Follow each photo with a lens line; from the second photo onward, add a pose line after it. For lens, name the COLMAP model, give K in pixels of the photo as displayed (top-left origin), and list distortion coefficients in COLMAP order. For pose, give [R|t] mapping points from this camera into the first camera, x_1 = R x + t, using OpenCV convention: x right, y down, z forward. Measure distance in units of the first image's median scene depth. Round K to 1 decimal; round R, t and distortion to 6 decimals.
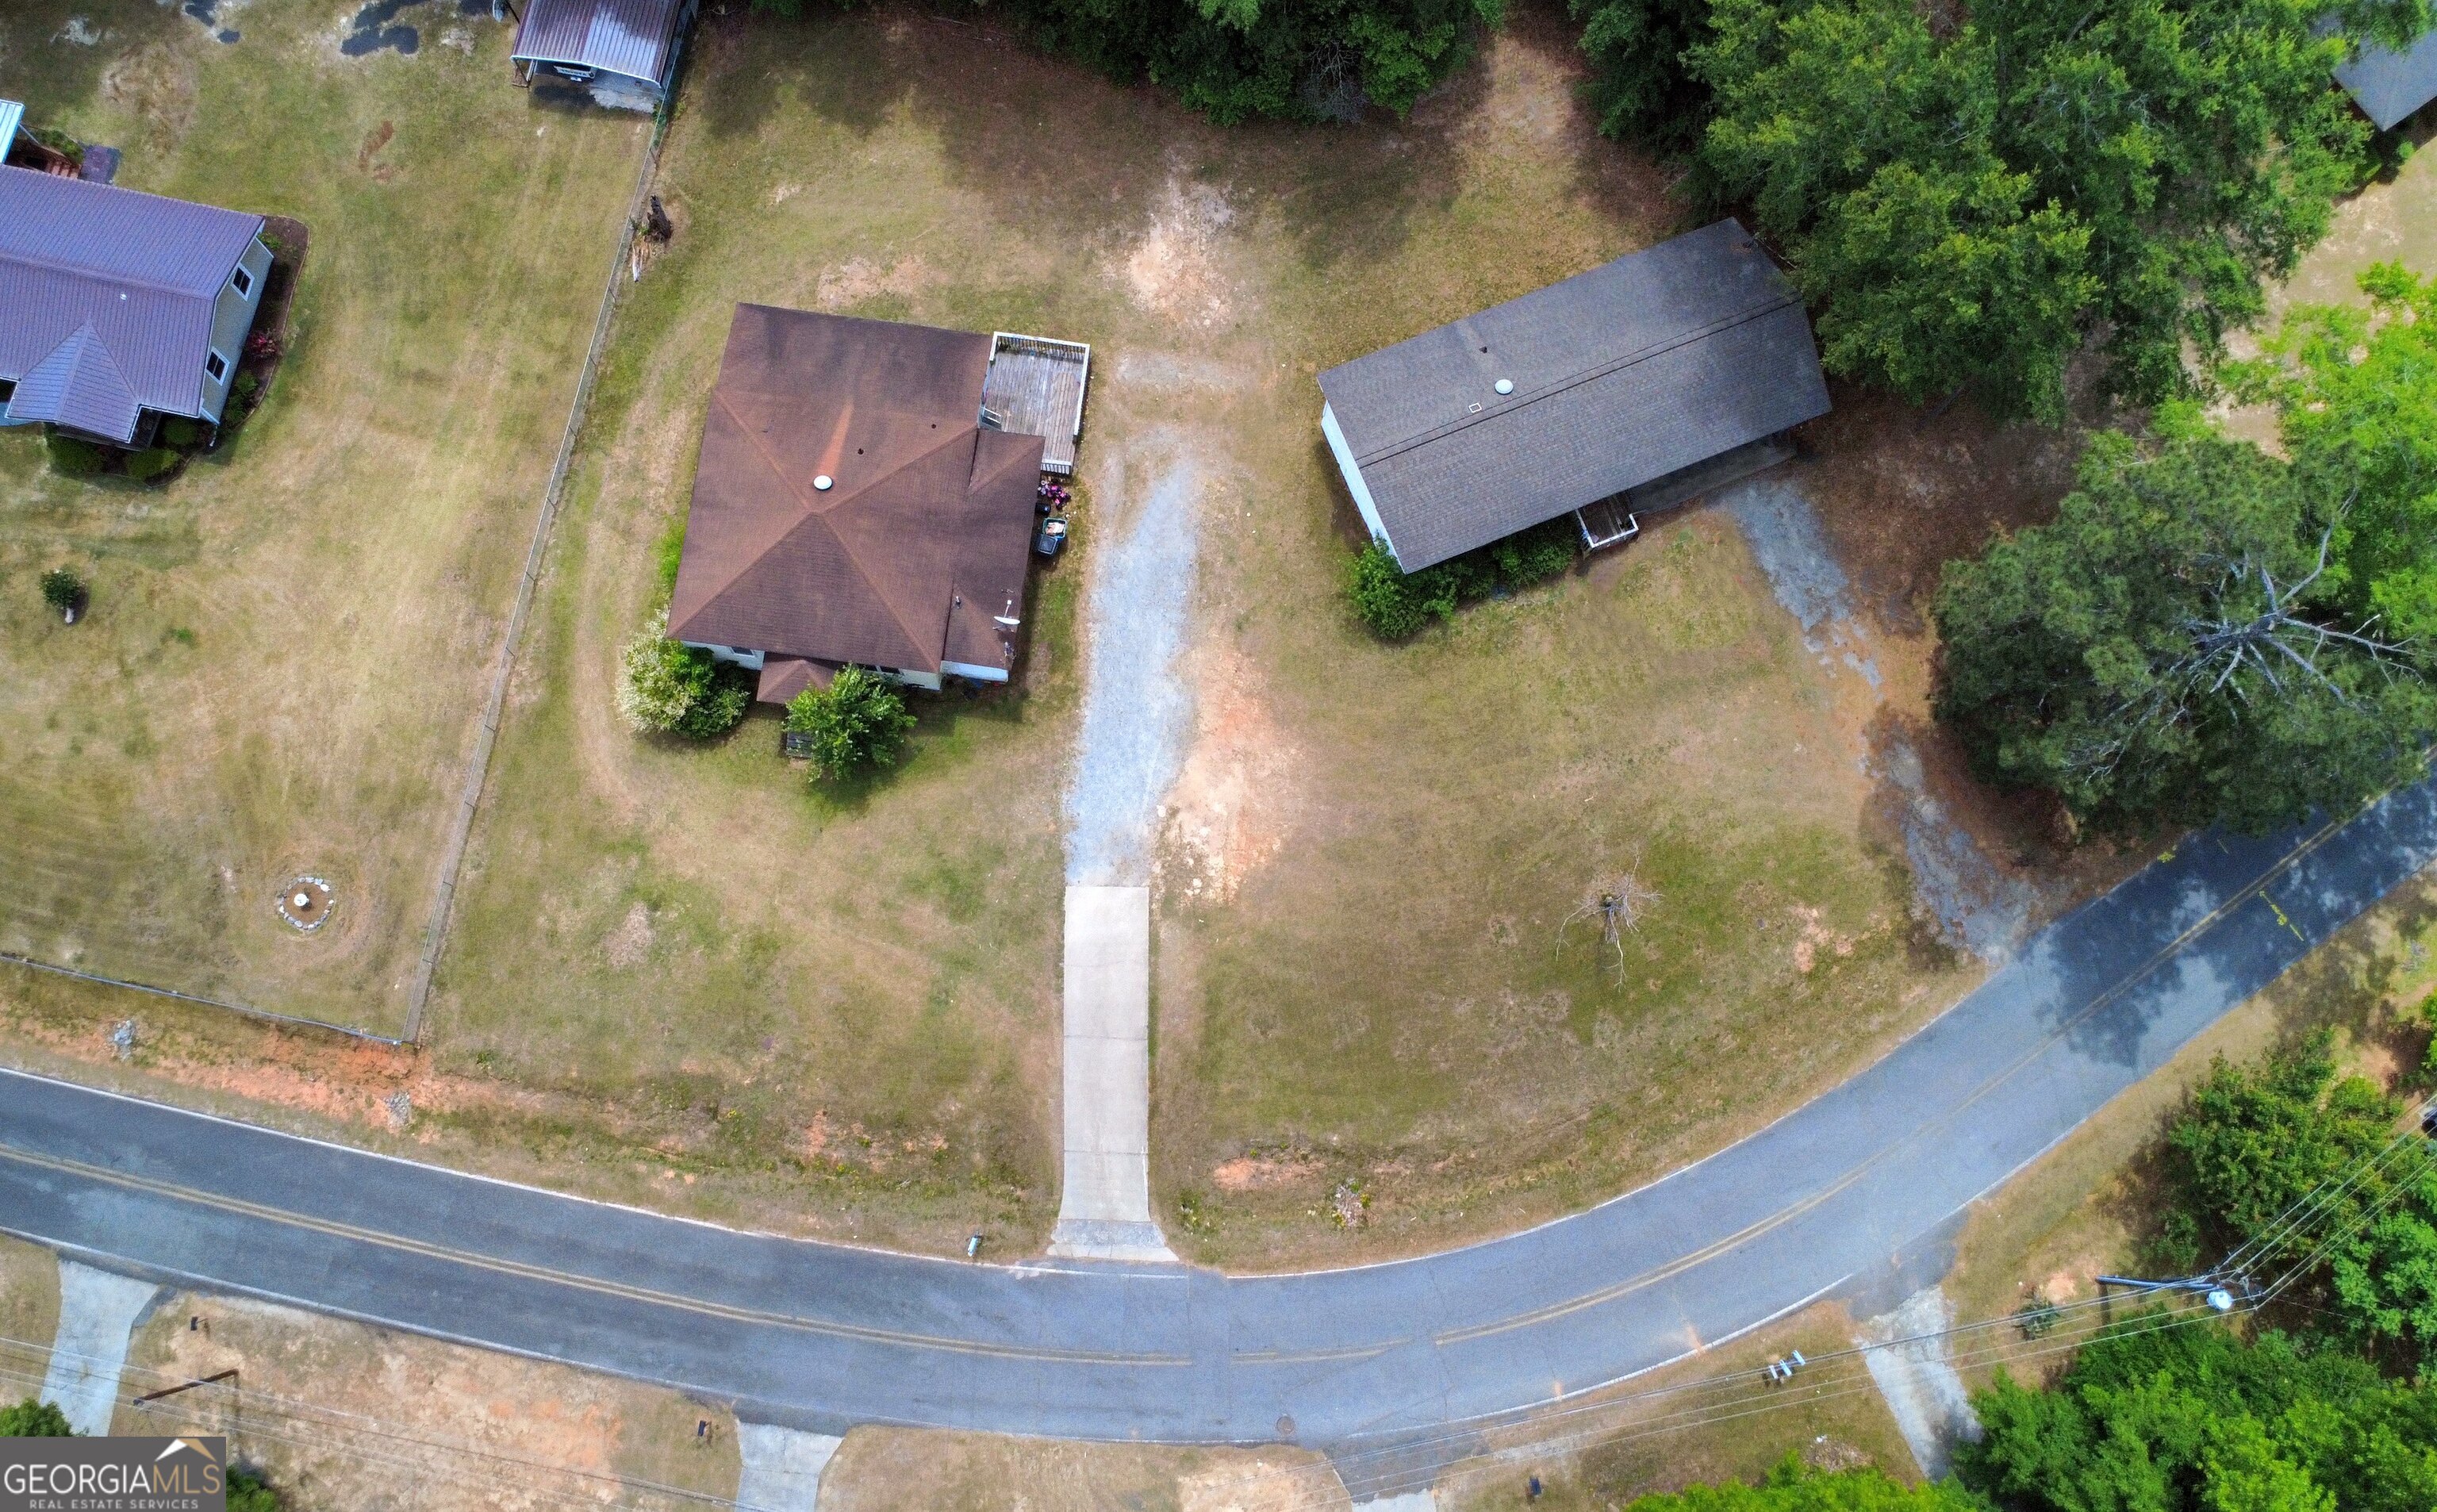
lens RADIAL K [[1790.3, 0, 1167.5], [0, 1790.3, 739.3], [0, 0, 1]] dist [-0.002131, -0.003170]
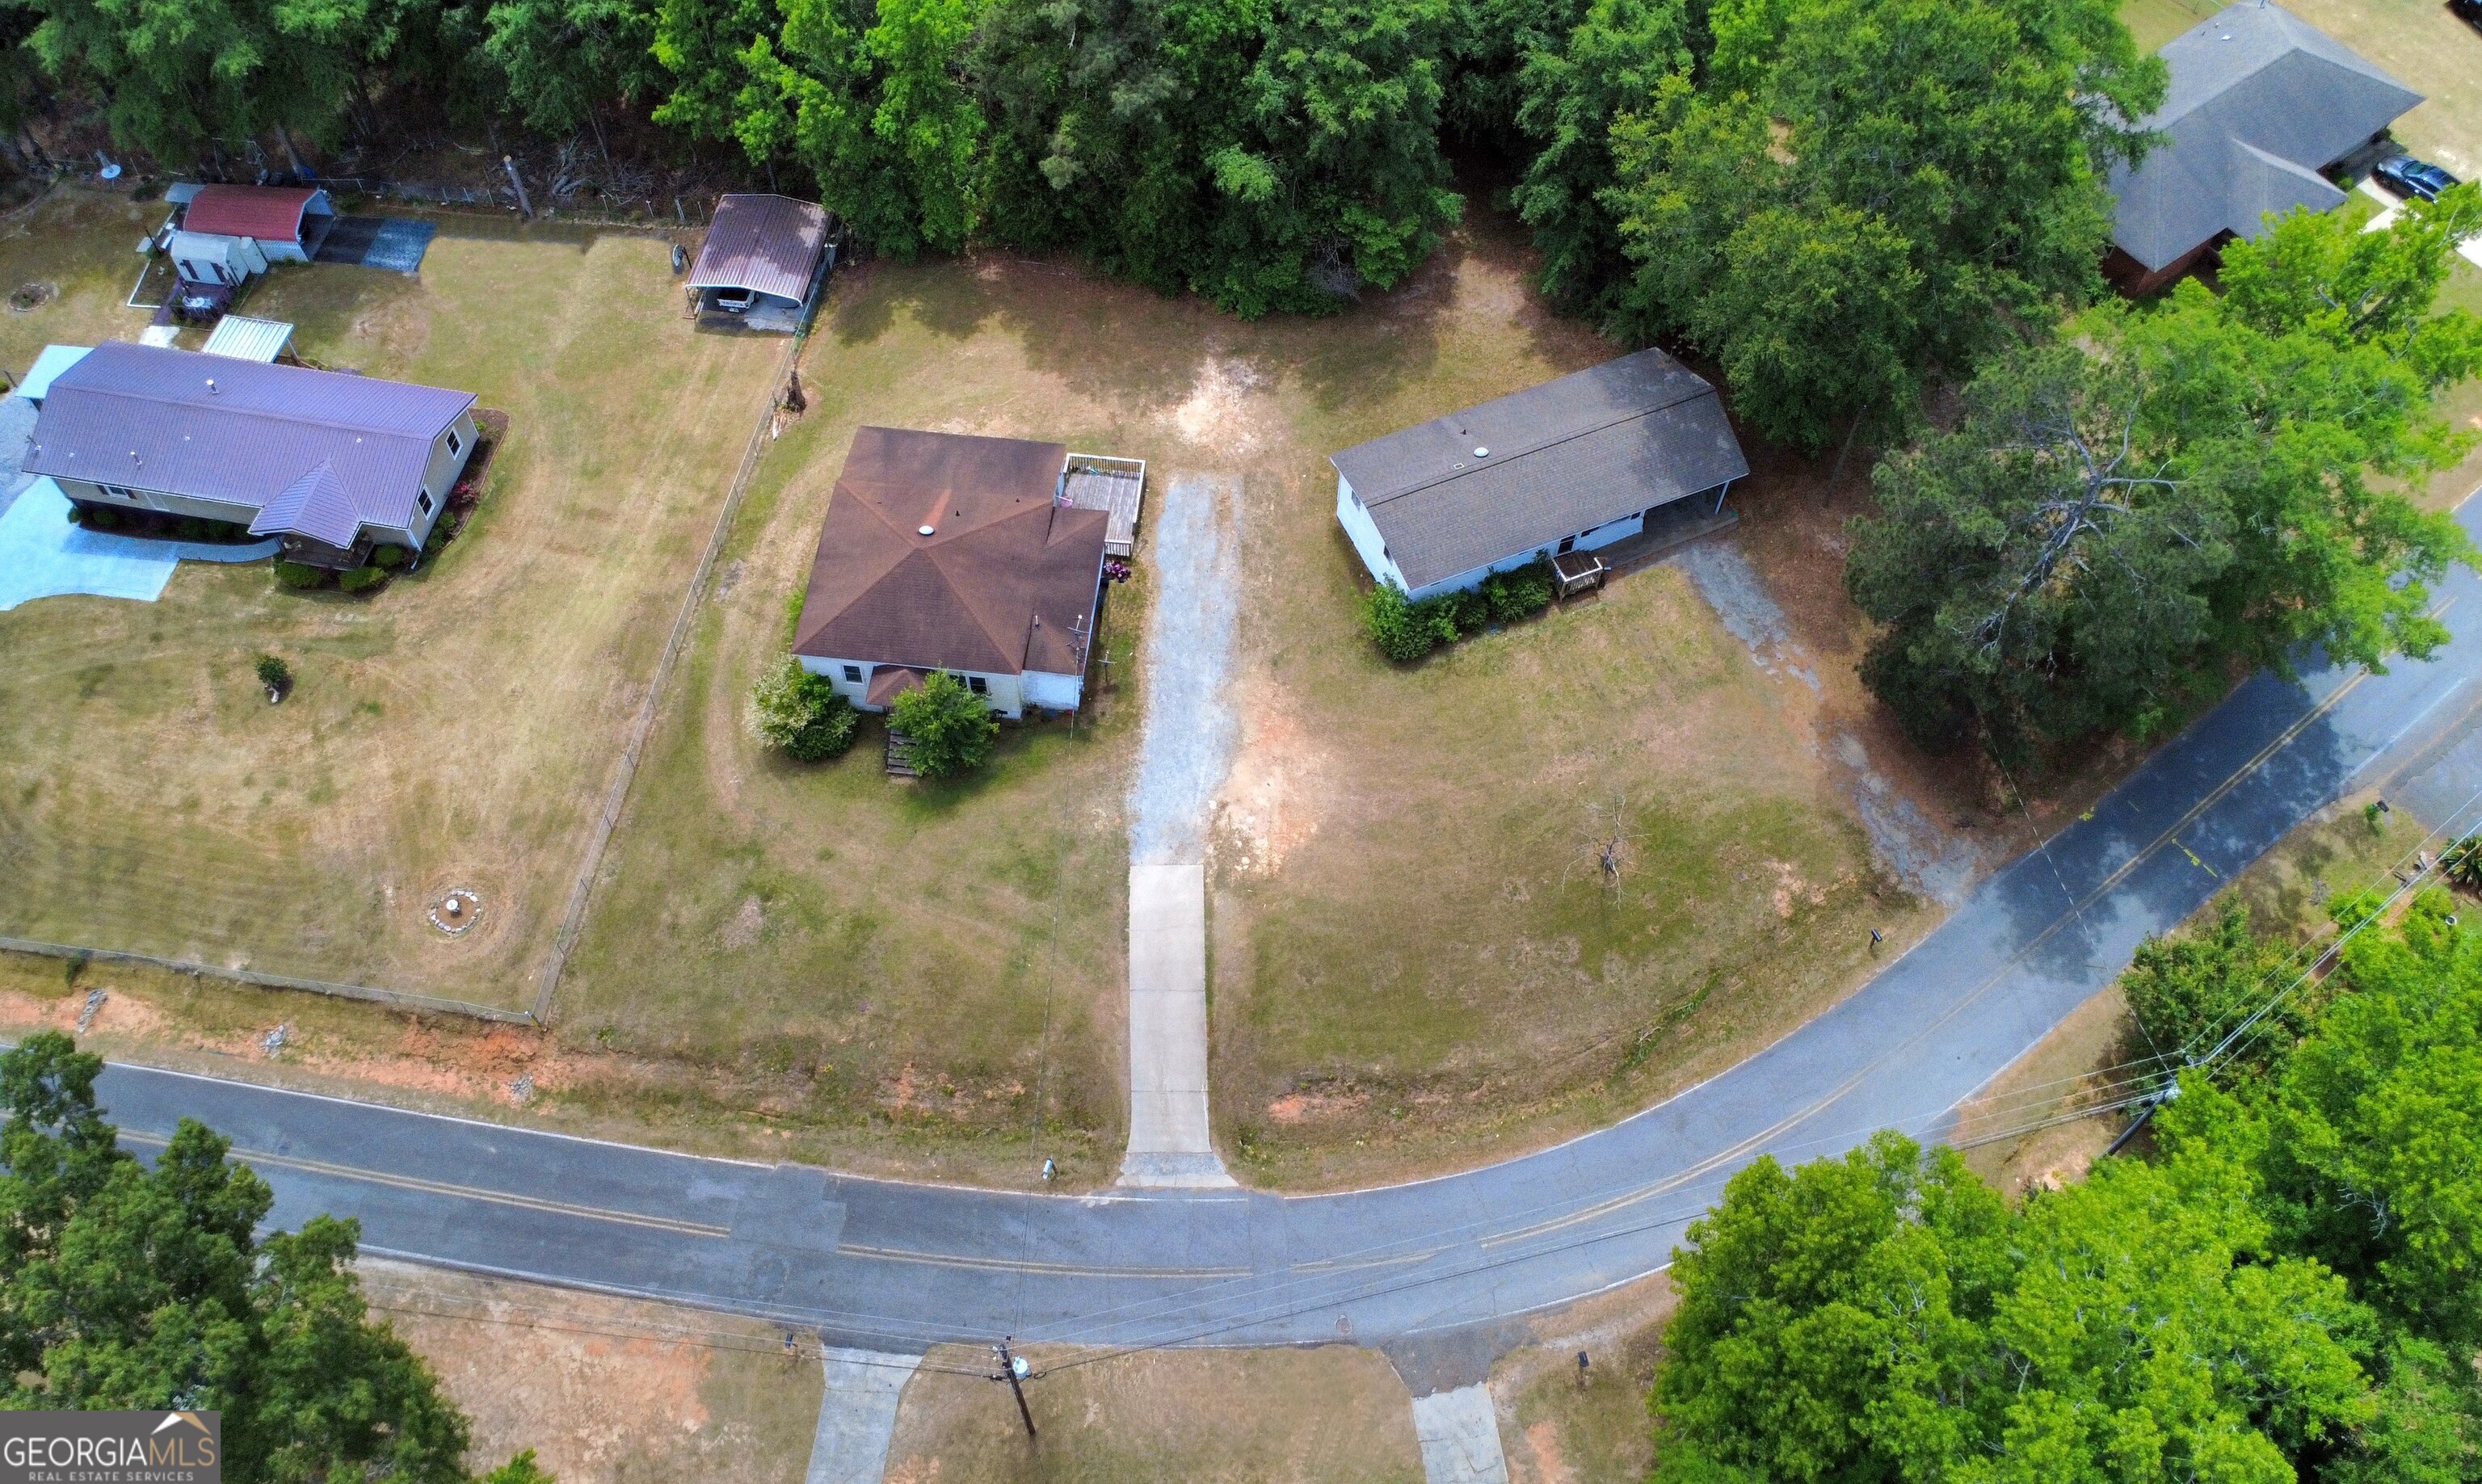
lens RADIAL K [[1709.2, 0, 1238.0], [0, 1709.2, 744.1], [0, 0, 1]] dist [-0.005996, -0.000741]
pose [[0.999555, -0.027199, 0.012212, 0.000463], [0.029627, 0.952026, -0.304581, 0.339889], [-0.003342, 0.304807, 0.952408, -0.058589]]
